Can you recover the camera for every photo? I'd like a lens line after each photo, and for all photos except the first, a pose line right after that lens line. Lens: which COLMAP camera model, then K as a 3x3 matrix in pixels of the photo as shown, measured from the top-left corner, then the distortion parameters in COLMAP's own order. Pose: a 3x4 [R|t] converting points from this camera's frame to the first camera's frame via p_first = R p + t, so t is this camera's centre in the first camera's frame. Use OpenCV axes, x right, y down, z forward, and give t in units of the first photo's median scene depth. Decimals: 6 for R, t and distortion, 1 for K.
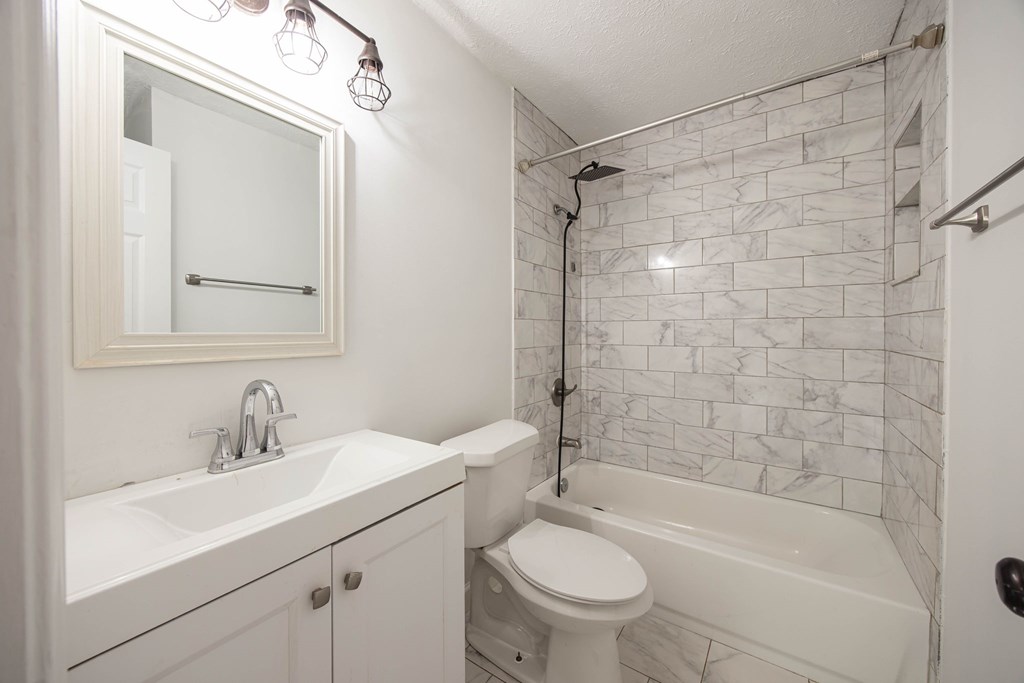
lens RADIAL K [[382.1, 0, 508.9], [0, 382.1, 338.2], [0, 0, 1]] dist [-0.007285, -0.000150]
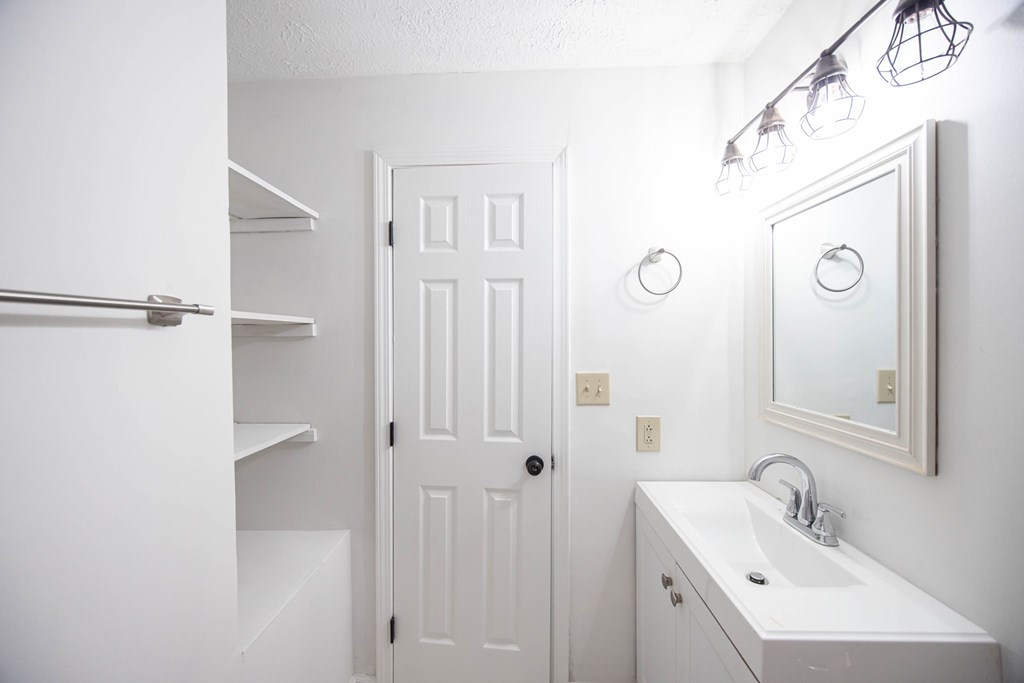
lens RADIAL K [[382.1, 0, 508.9], [0, 382.1, 338.2], [0, 0, 1]] dist [-0.007285, -0.000150]
pose [[-0.829598, -0.001862, -0.558357, 0.581545], [-0.009350, 0.999901, 0.010559, -0.207335], [0.558282, 0.013980, -0.829533, 1.293647]]
